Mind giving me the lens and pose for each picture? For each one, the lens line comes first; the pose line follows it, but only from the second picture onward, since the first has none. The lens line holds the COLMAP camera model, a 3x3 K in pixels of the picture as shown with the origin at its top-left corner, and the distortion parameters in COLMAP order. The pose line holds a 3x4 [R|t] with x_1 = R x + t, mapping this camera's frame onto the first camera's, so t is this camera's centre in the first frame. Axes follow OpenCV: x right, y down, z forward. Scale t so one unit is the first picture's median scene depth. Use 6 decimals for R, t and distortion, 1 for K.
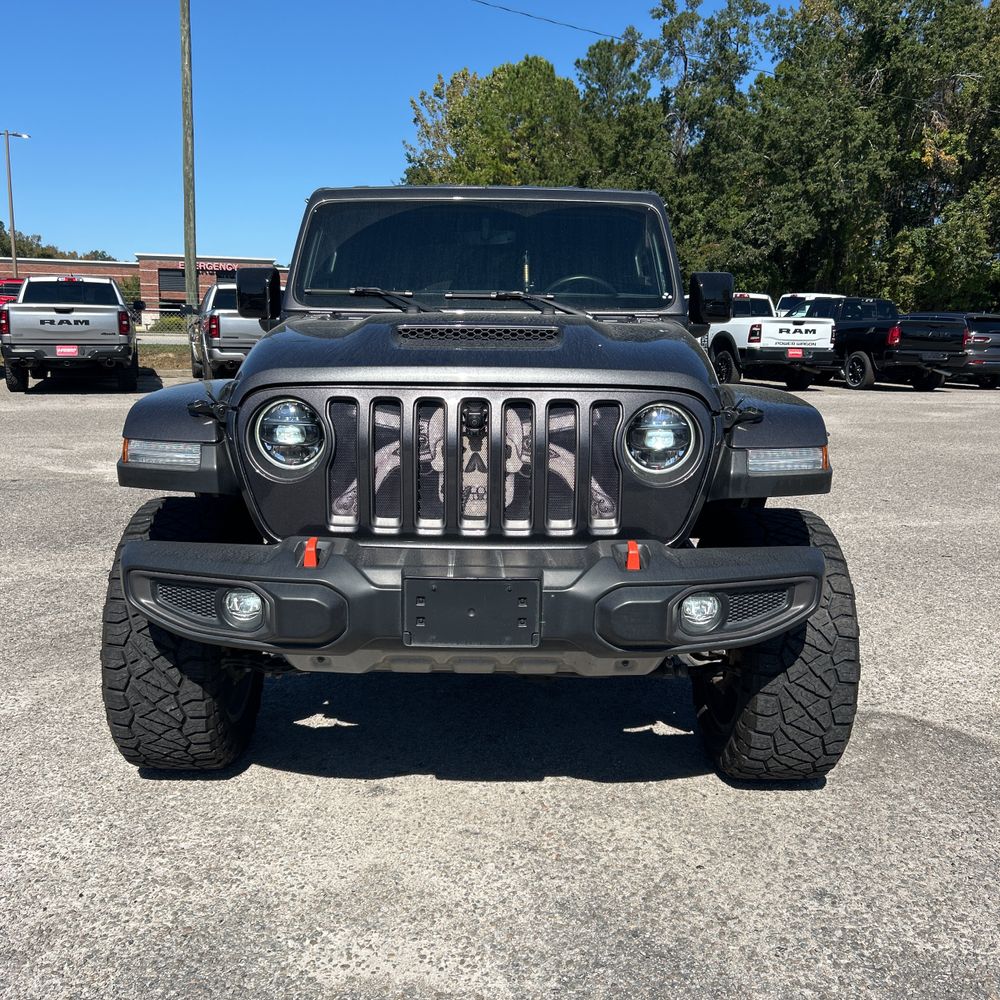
lens RADIAL K [[1012.4, 0, 503.7], [0, 1012.4, 499.0], [0, 0, 1]] dist [0.021333, 0.000000]
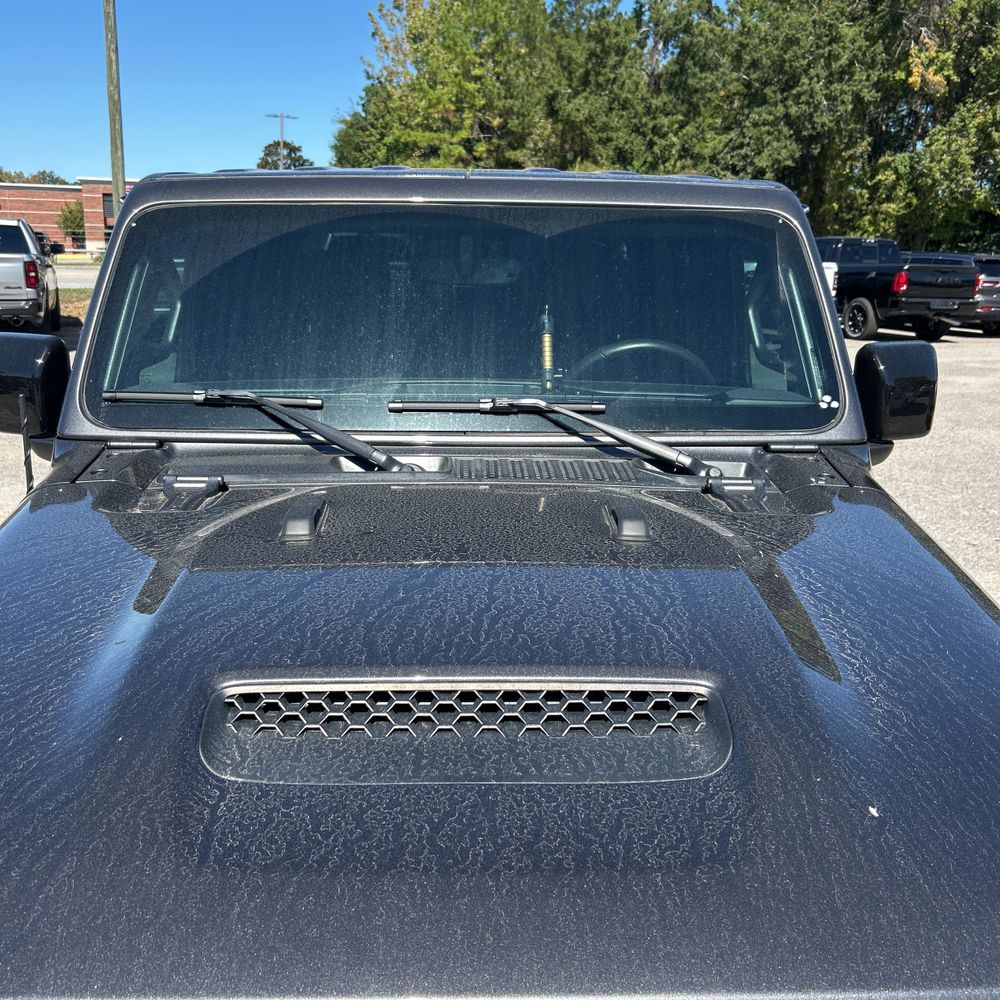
lens RADIAL K [[1012.4, 0, 496.1], [0, 1012.4, 485.7], [0, 0, 1]] dist [0.021333, 0.000000]
pose [[0.999613, -0.006015, 0.027151, -0.017871], [0.004365, 0.998163, 0.060430, -0.186255], [-0.027464, -0.060288, 0.997803, 0.486120]]
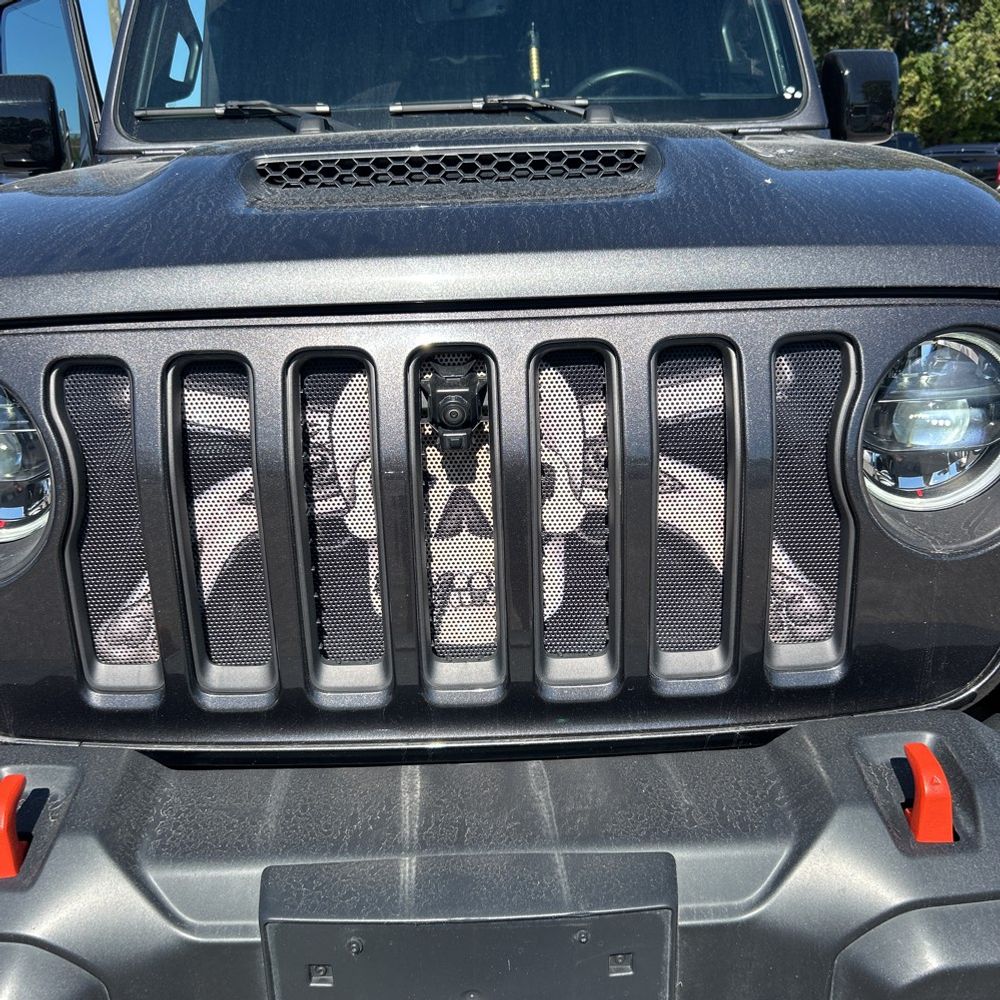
lens RADIAL K [[1012.4, 0, 496.2], [0, 1012.4, 491.5], [0, 0, 1]] dist [0.021333, 0.000000]
pose [[0.998961, -0.045571, 0.000380, -0.009740], [0.045168, 0.991155, 0.124785, -0.059889], [-0.006063, -0.124638, 0.992184, 0.414046]]
